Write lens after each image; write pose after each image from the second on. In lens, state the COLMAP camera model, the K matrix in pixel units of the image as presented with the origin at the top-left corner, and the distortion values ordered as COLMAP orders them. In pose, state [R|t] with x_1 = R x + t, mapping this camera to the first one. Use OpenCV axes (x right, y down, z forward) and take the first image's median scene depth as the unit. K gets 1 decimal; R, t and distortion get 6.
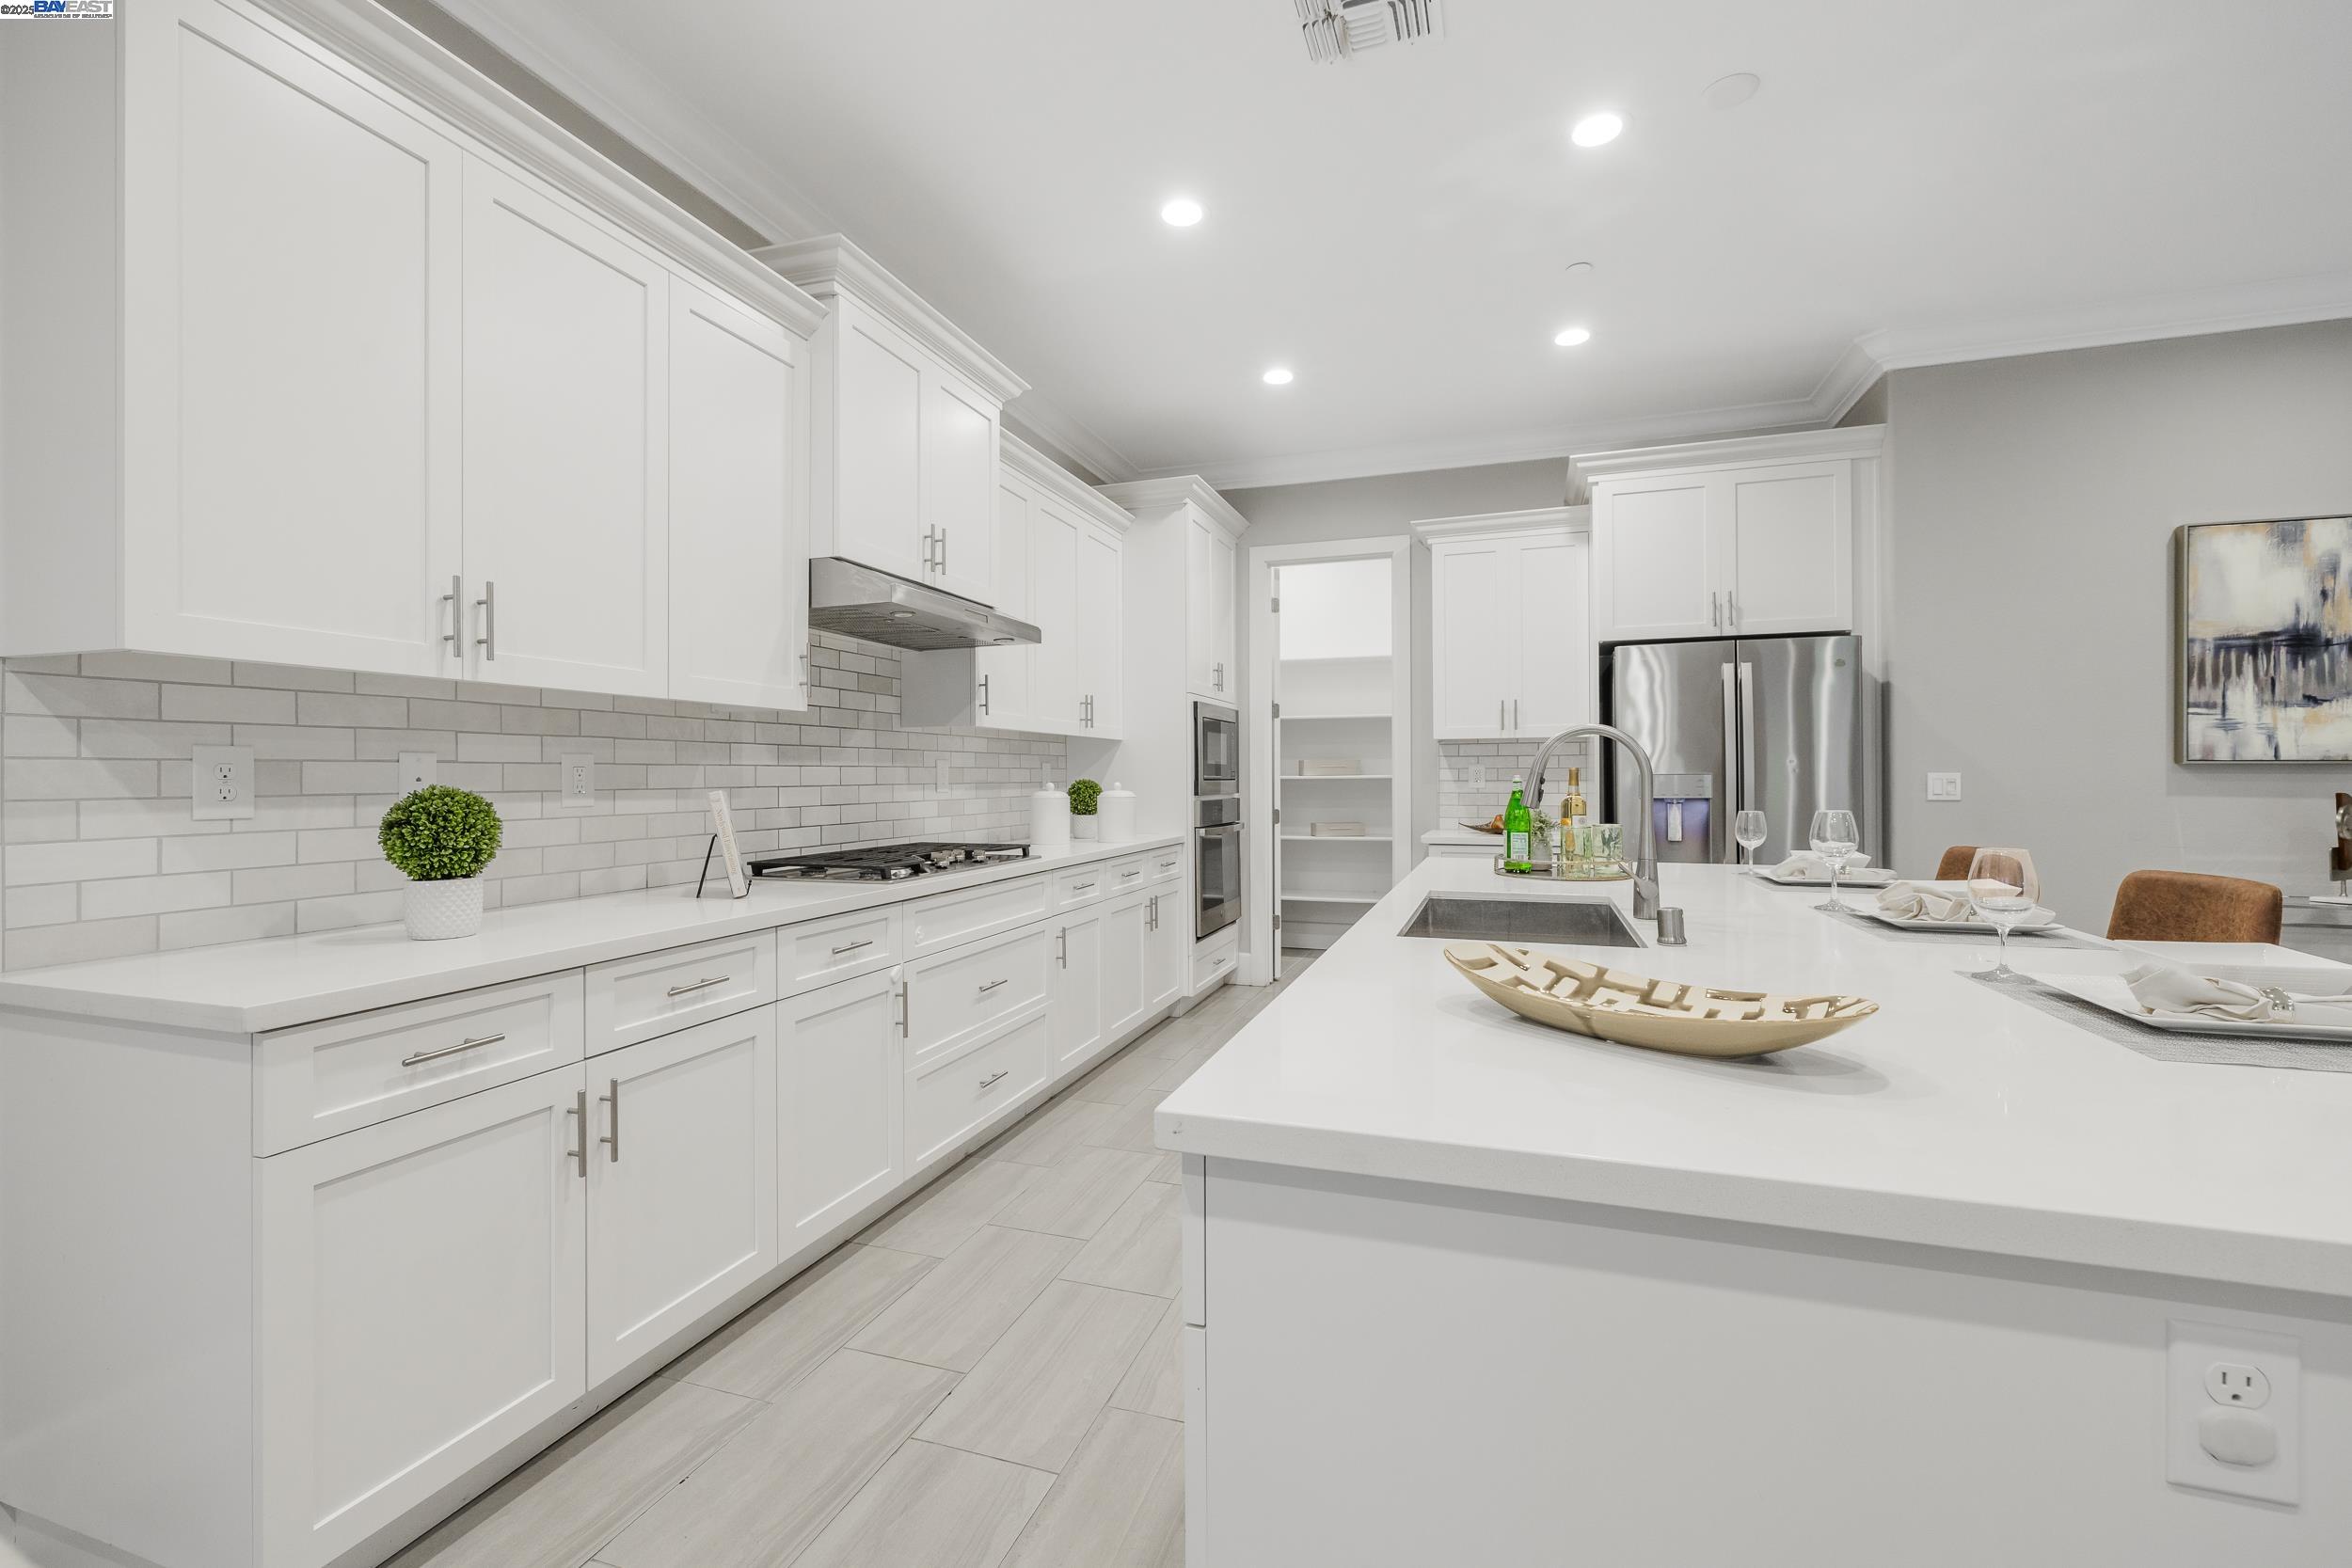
lens RADIAL K [[1017.4, 0, 1165.8], [0, 1017.4, 769.6], [0, 0, 1]] dist [0.008338, 0.000001]
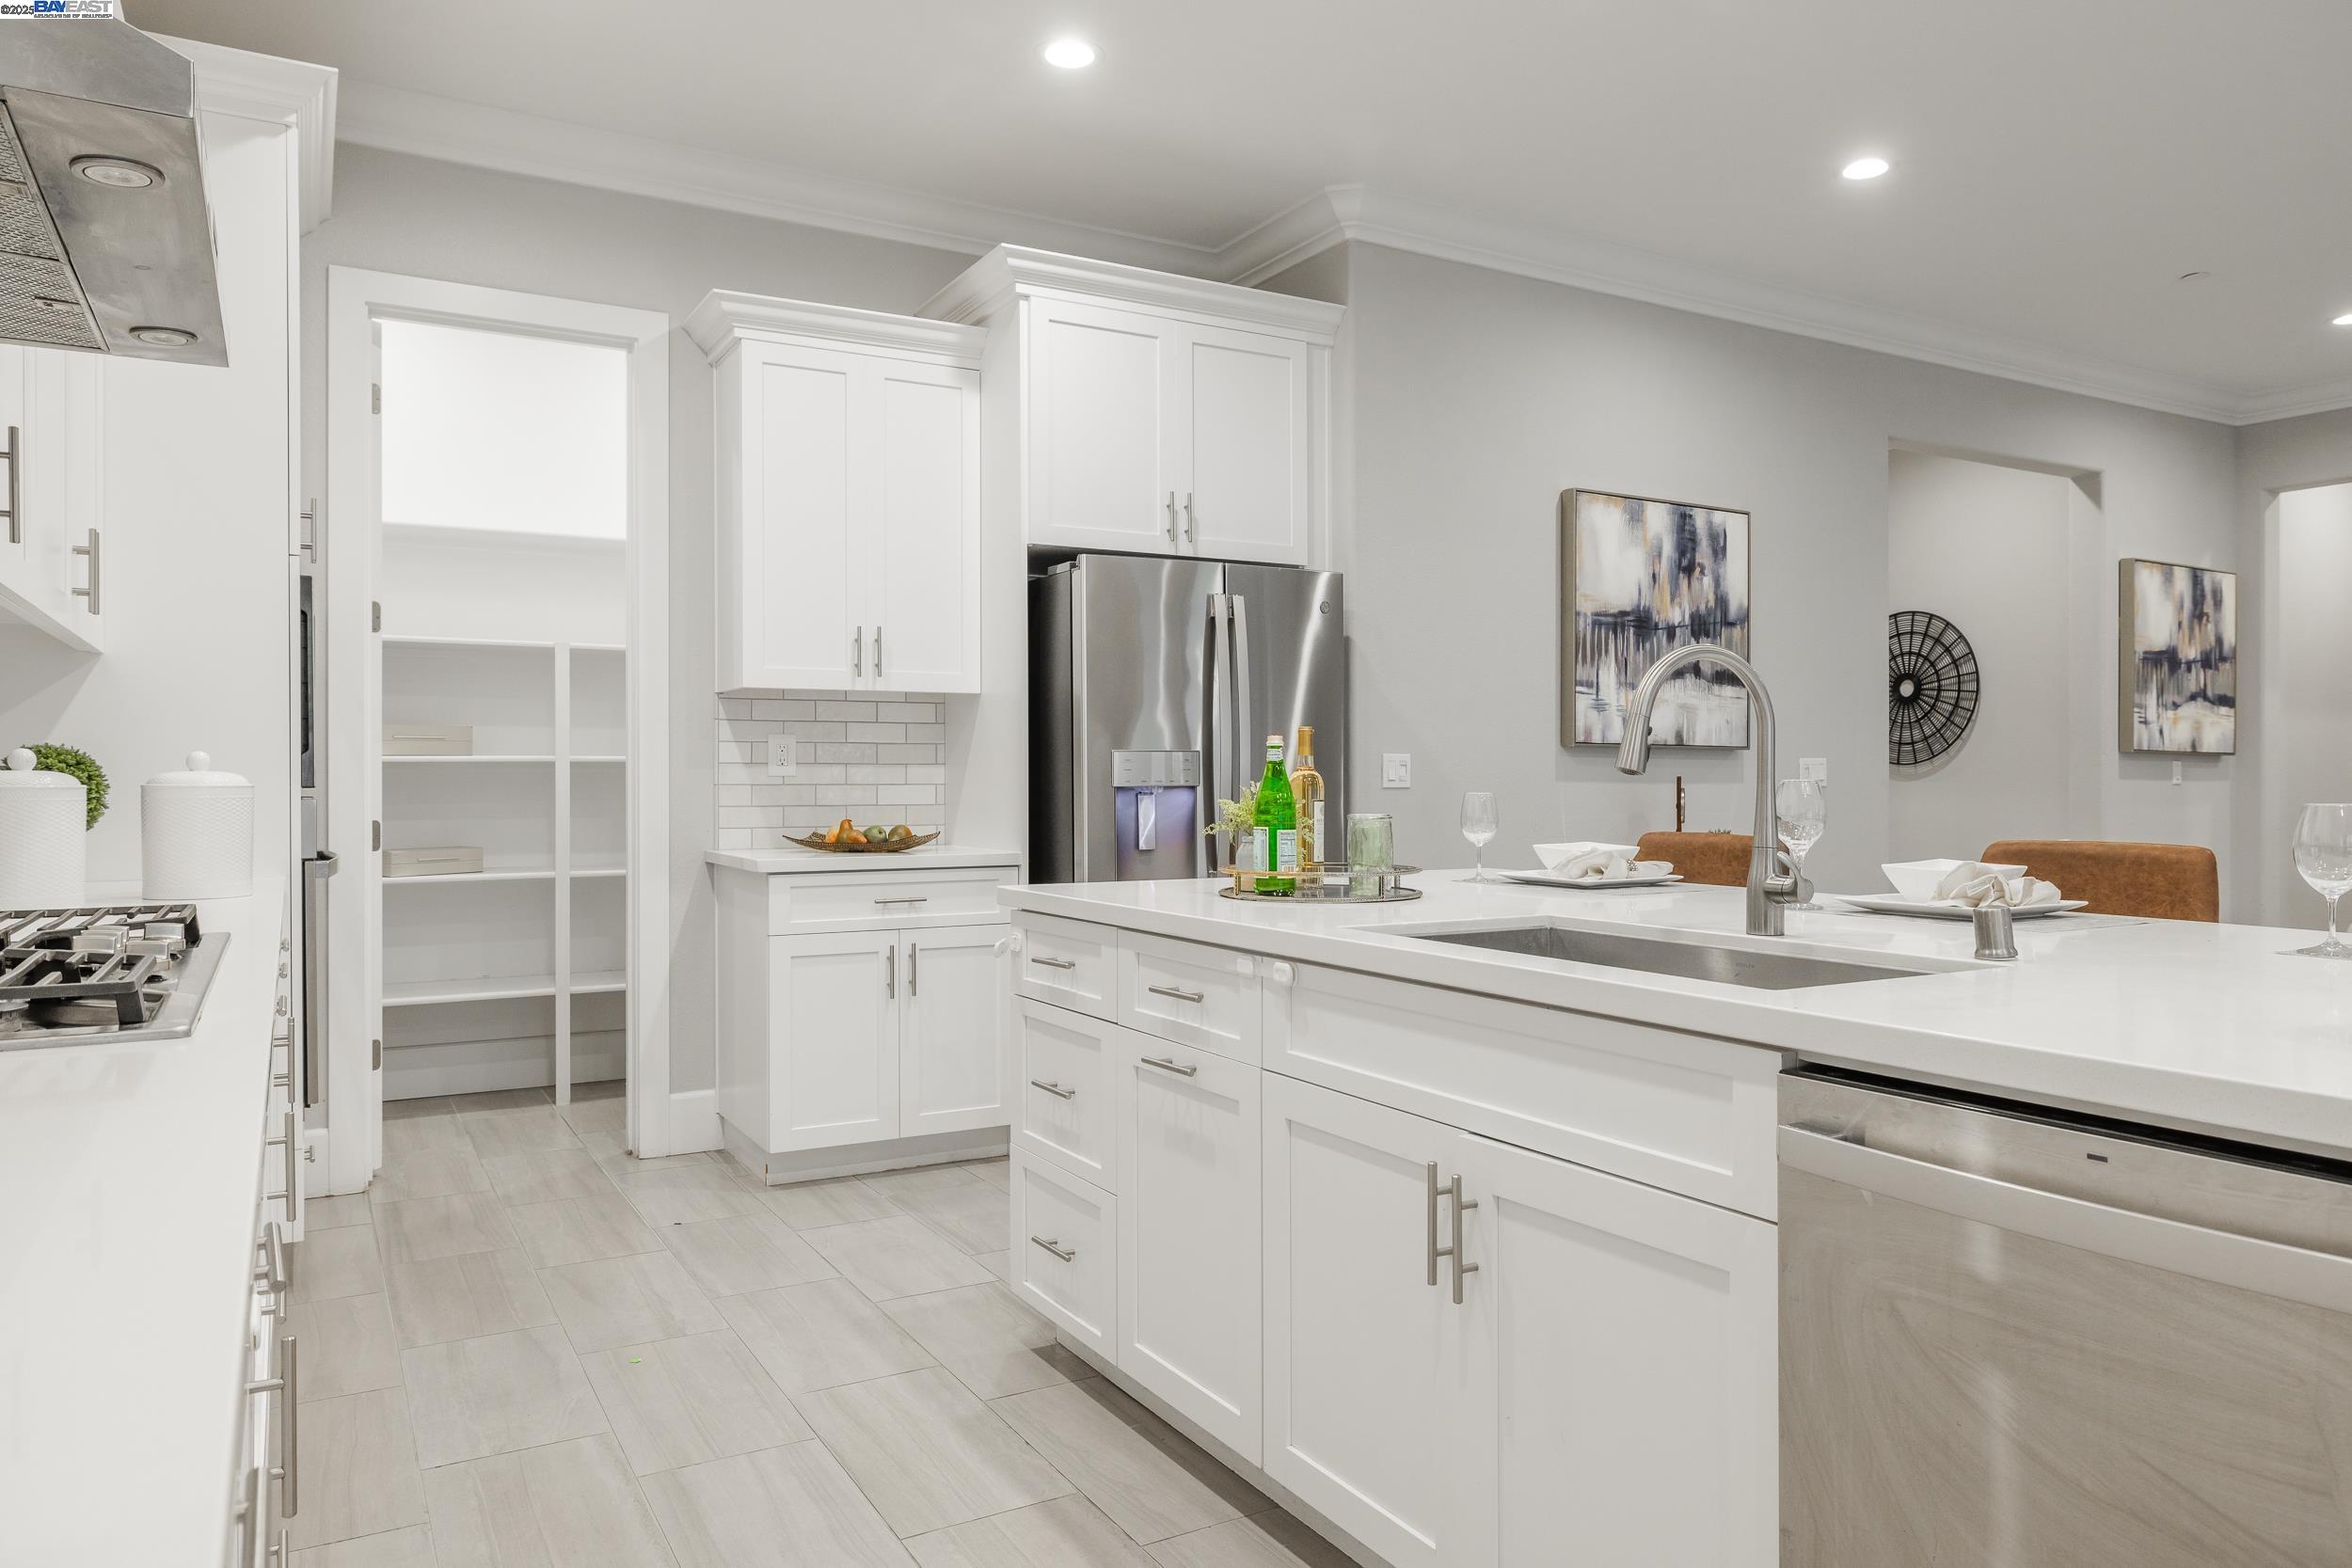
lens RADIAL K [[1579.9, 0, 1177.2], [0, 1579.9, 784.7], [0, 0, 1]] dist [-0.000601, 0.002333]
pose [[0.655458, -0.000150, 0.755232, -0.317120], [-0.005925, 0.999968, 0.005341, 0.023592], [-0.755209, -0.007976, 0.655436, 0.330691]]
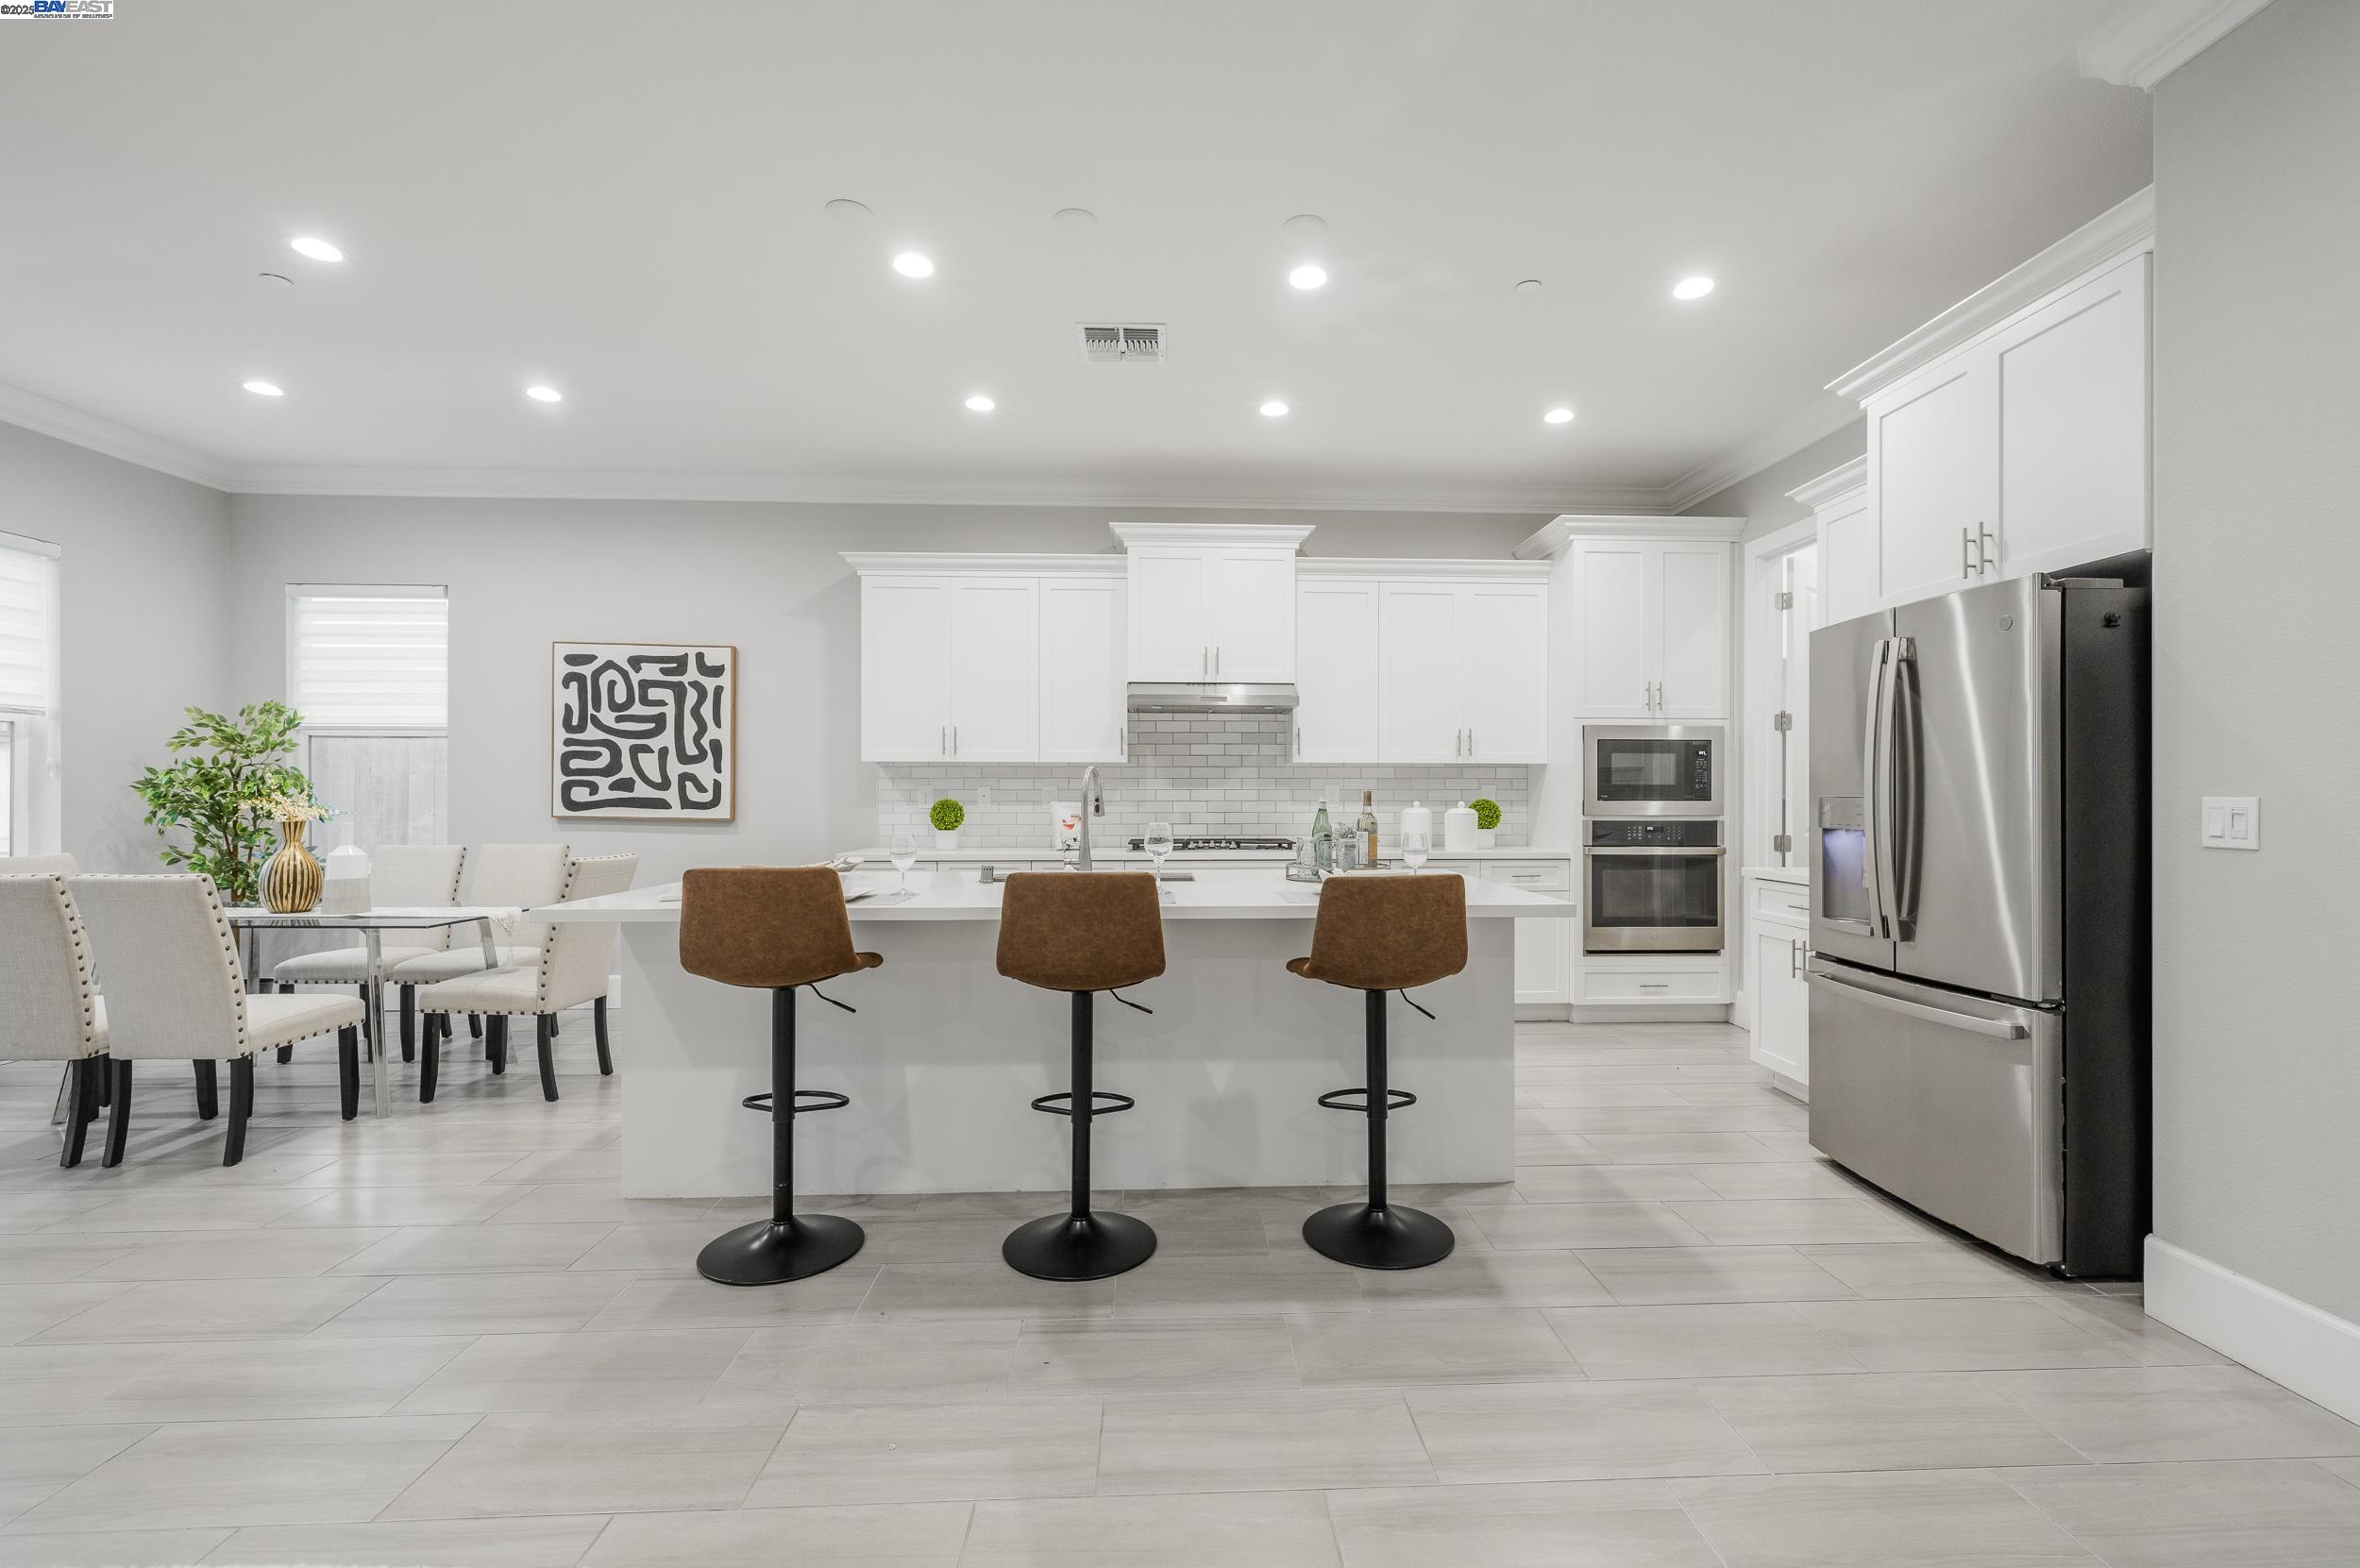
lens RADIAL K [[1021.0, 0, 1190.6], [0, 1021.0, 794.2], [0, 0, 1]] dist [0.008338, 0.000001]
pose [[0.342654, 0.002464, -0.939458, 1.147548], [0.004484, 0.999981, 0.004259, -0.002873], [0.939451, -0.005672, 0.342636, 0.329281]]
